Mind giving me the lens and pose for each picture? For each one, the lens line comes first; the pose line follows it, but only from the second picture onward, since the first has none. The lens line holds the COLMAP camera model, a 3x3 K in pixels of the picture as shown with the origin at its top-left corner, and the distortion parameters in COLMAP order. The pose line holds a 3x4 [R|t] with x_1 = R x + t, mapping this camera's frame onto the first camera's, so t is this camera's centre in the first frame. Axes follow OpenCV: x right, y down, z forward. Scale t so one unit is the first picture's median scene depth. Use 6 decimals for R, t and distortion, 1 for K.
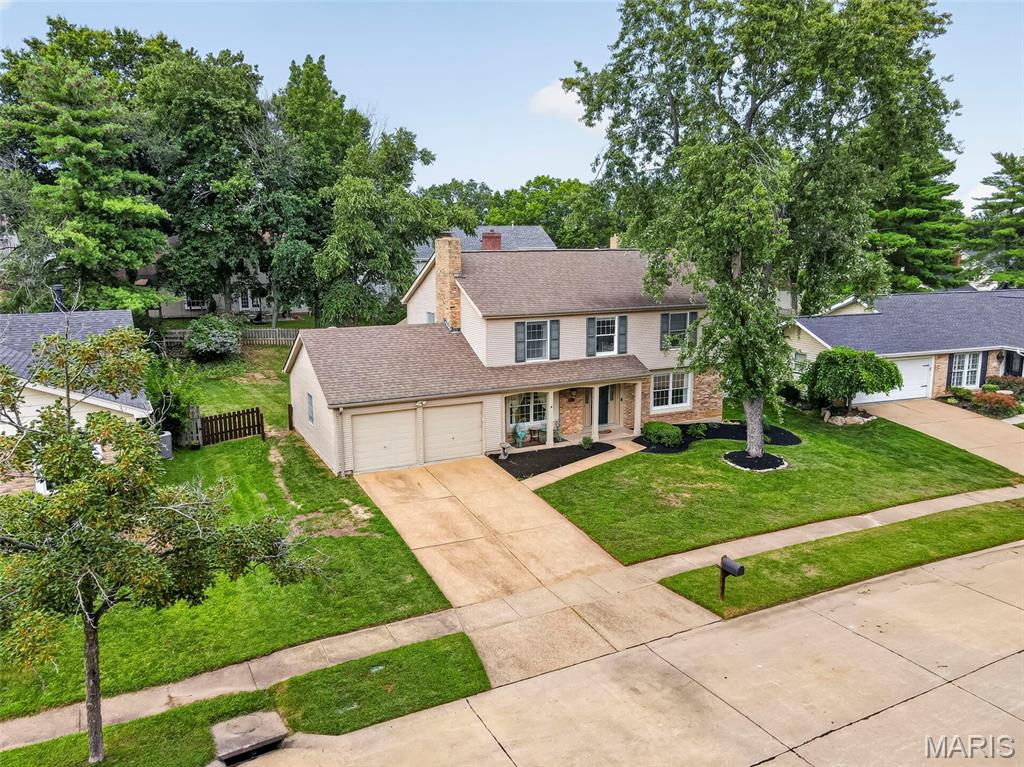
lens RADIAL K [[731.9, 0, 530.0], [0, 731.9, 384.4], [0, 0, 1]] dist [-0.002634, 0.034258]
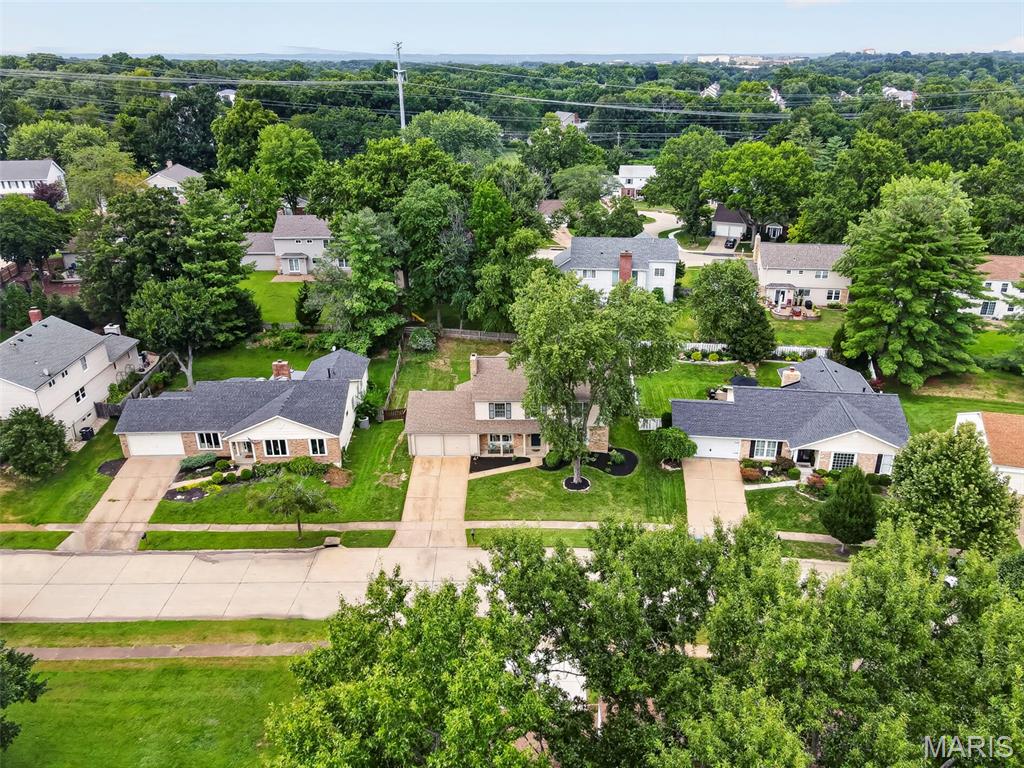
lens RADIAL K [[731.9, 0, 530.0], [0, 731.9, 384.9], [0, 0, 1]] dist [-0.002634, 0.034258]
pose [[0.892212, 0.179349, -0.414477, 1.136670], [-0.080489, 0.966219, 0.244831, -0.781053], [0.444386, -0.185081, 0.876508, -1.044887]]
